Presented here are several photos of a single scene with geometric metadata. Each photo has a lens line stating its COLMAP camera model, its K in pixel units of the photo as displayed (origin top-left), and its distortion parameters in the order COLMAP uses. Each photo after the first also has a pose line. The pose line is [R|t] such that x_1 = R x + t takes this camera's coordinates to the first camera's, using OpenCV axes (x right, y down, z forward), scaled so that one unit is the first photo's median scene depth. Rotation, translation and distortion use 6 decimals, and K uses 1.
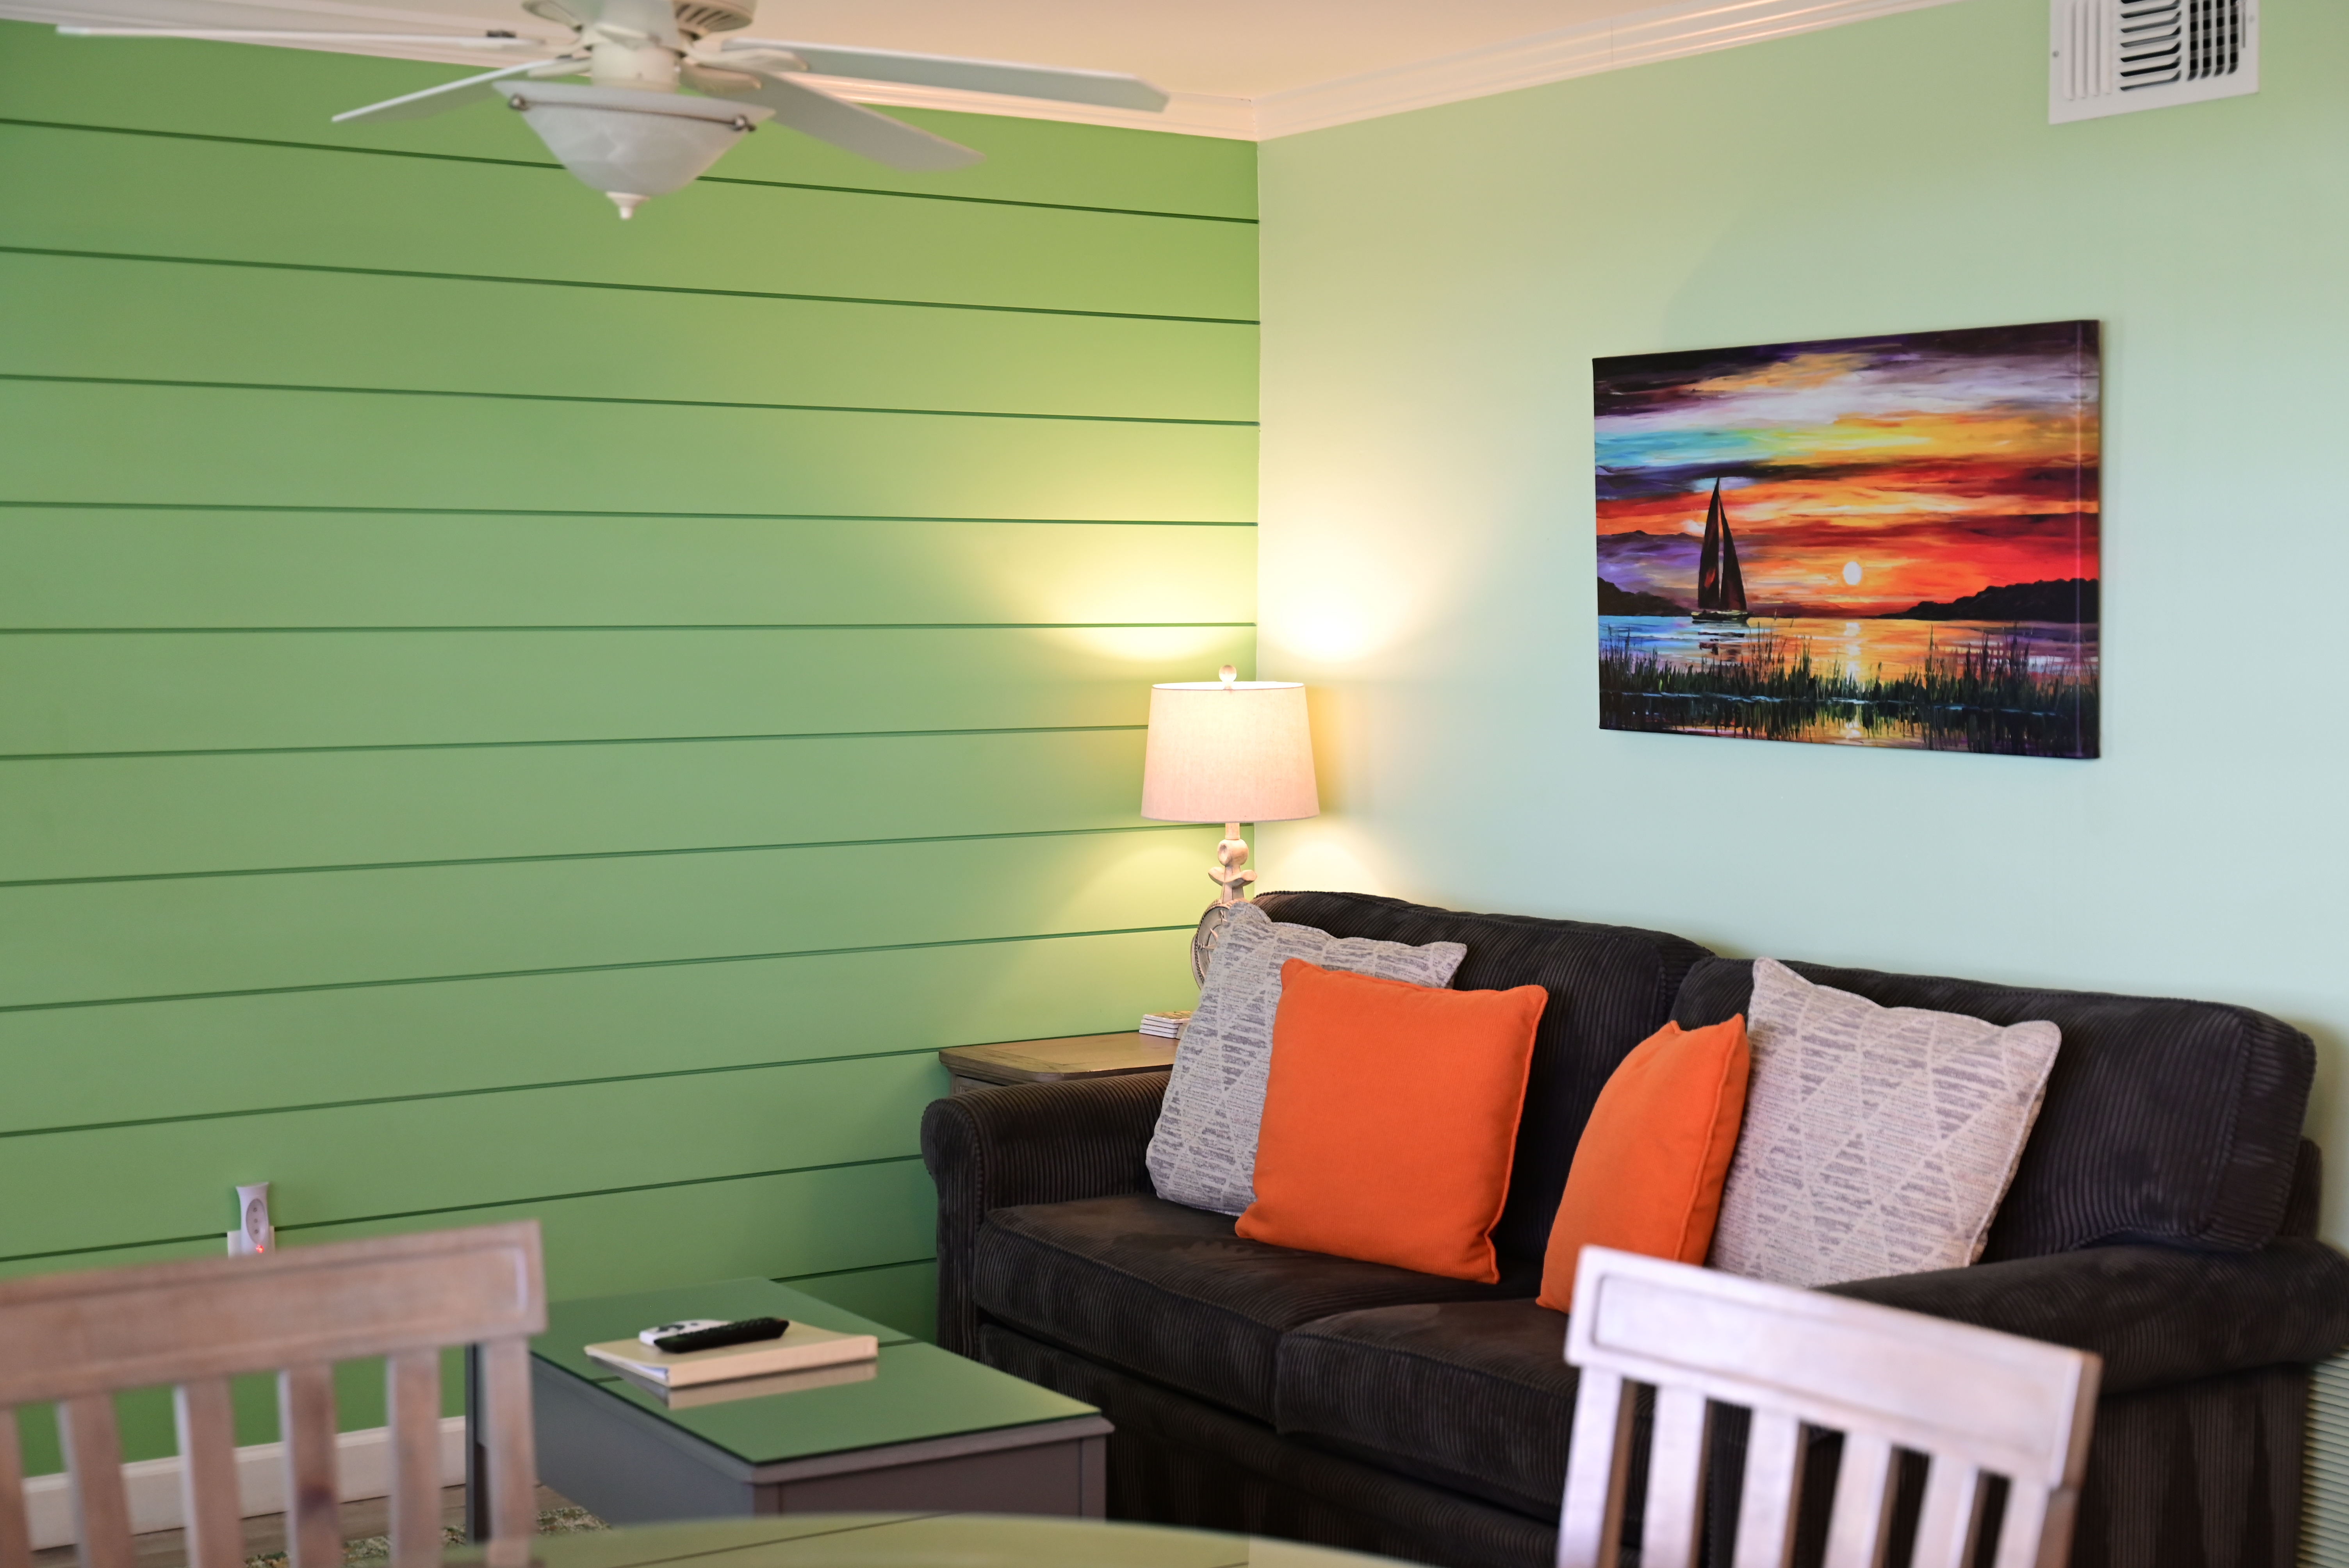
lens RADIAL K [[3409.7, 0, 1174.5], [0, 3409.7, 784.0], [0, 0, 1]] dist [0.012776, -0.011998]
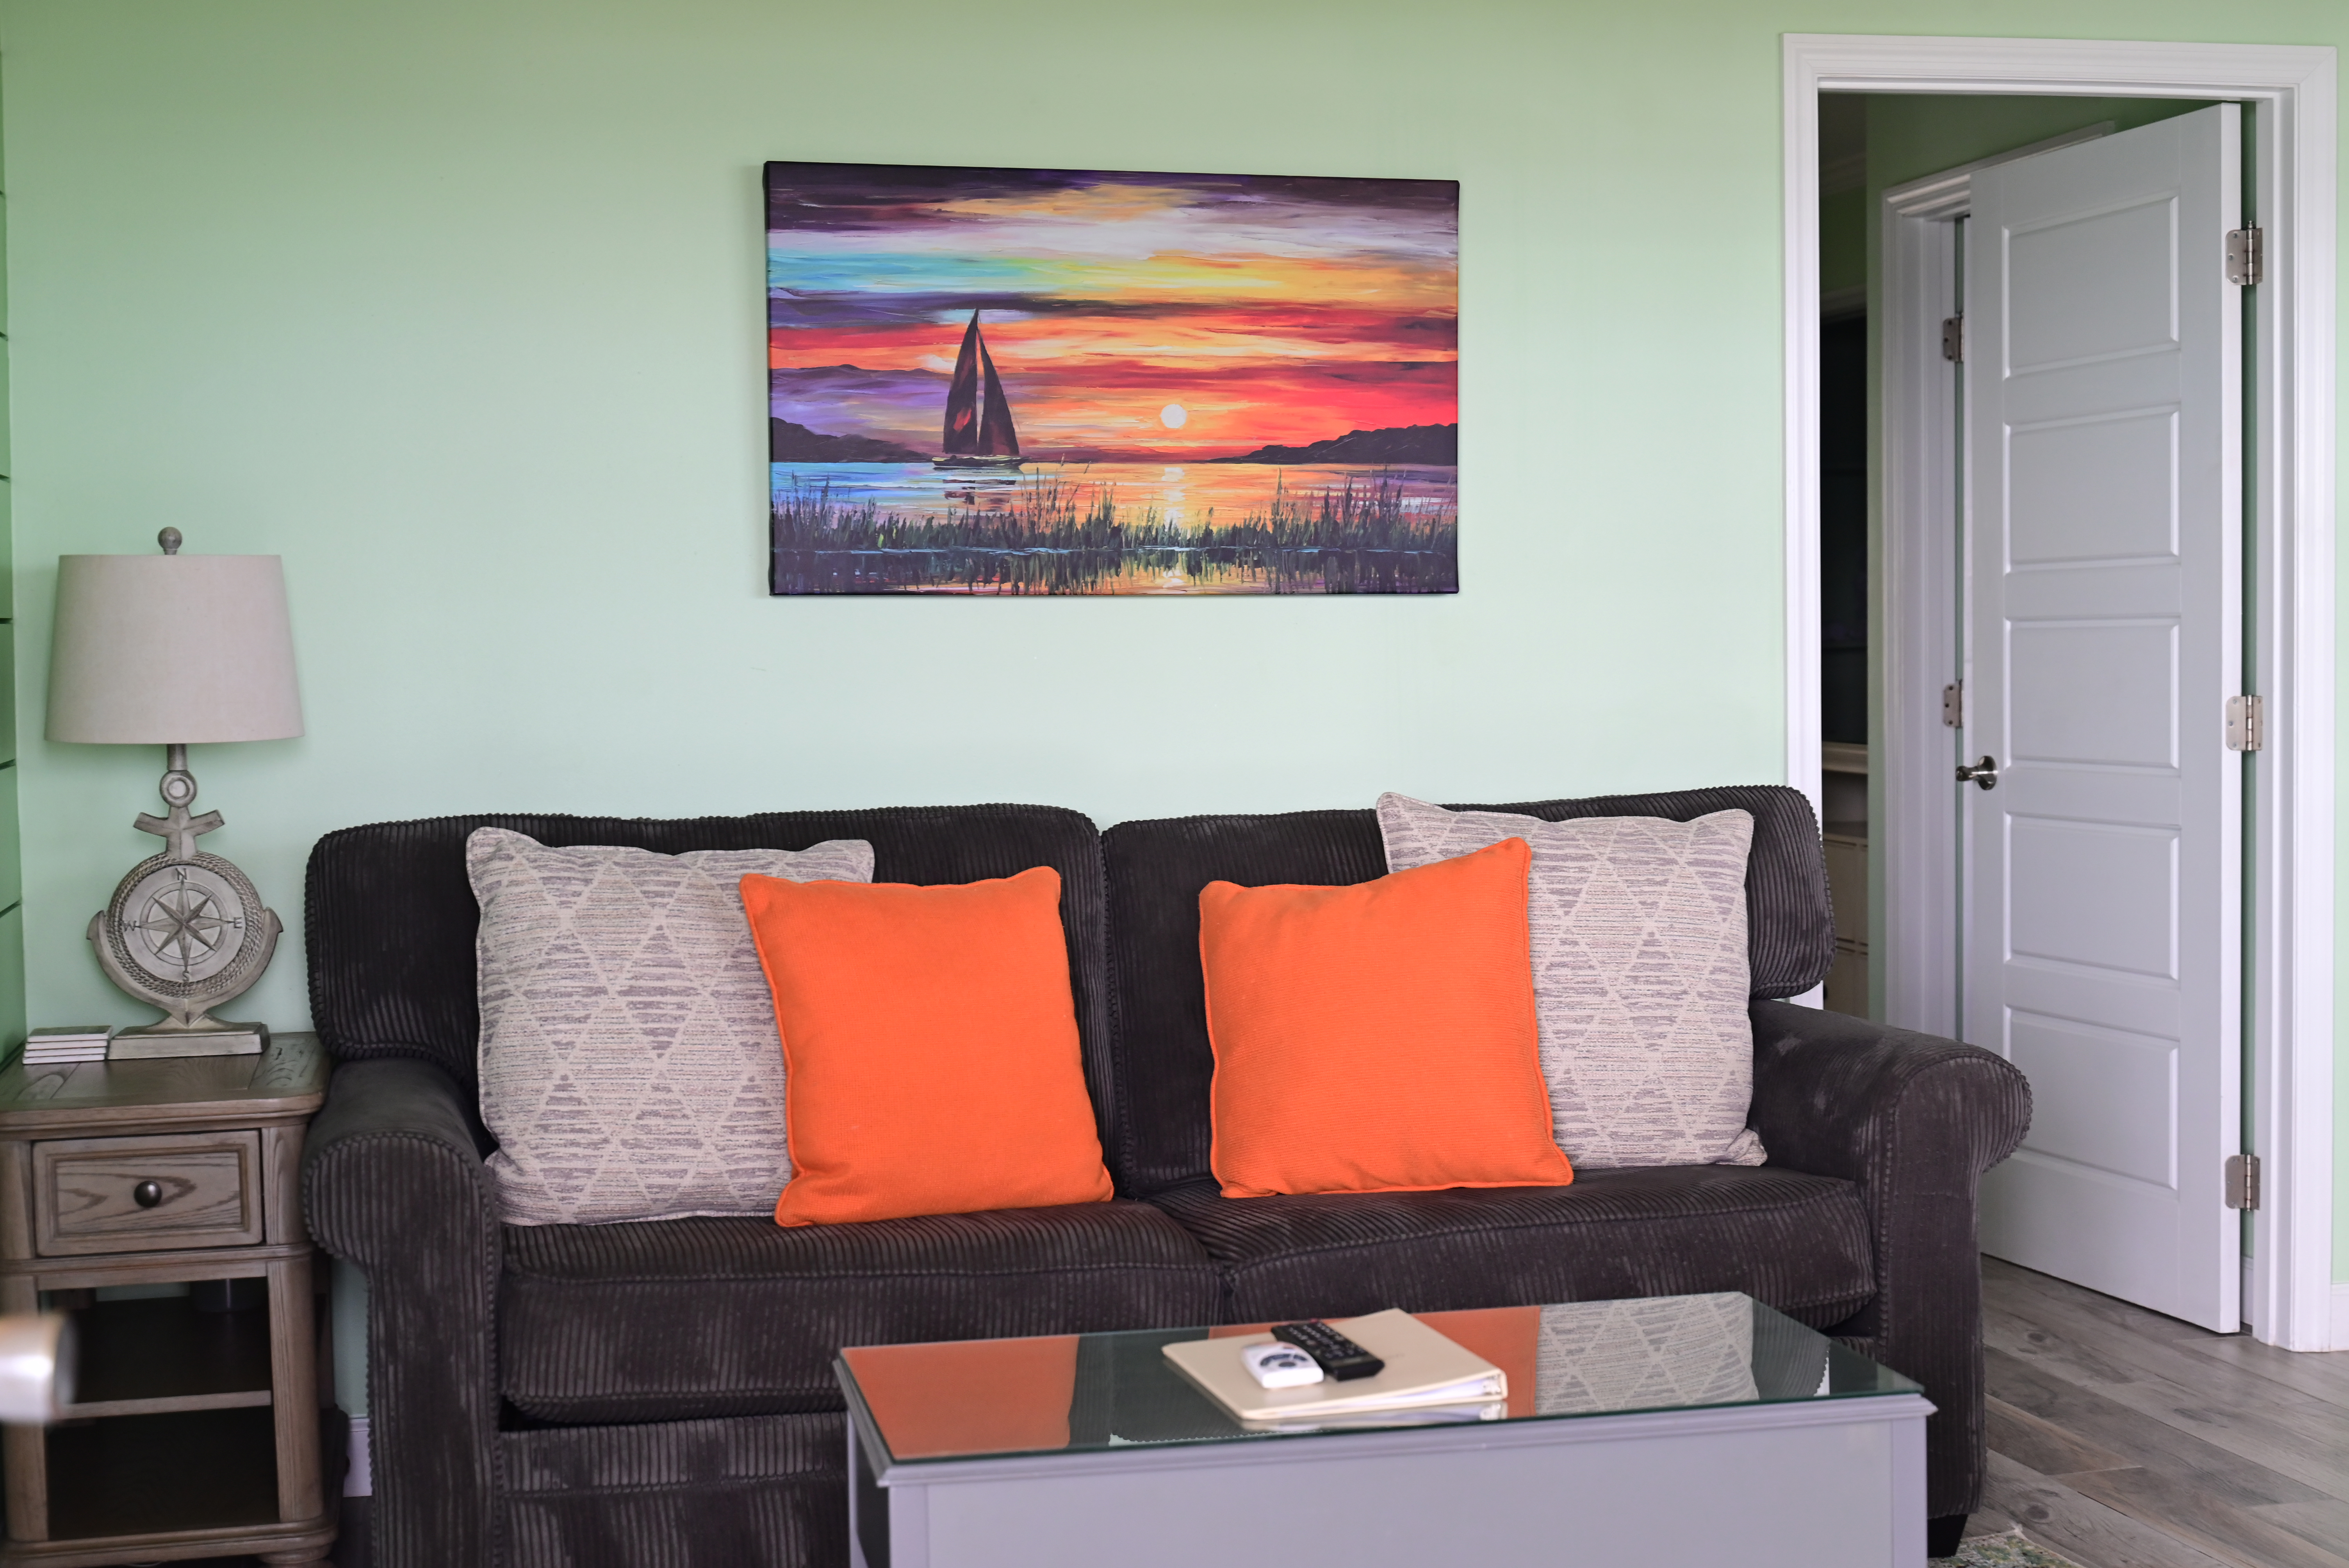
lens RADIAL K [[3278.7, 0, 1172.8], [0, 3278.7, 857.1], [0, 0, 1]] dist [0.008740, -0.003067]
pose [[0.330883, -0.068966, 0.941148, -0.681604], [0.066110, 0.996570, 0.049784, 0.016716], [-0.941353, 0.045747, 0.334307, 0.685220]]
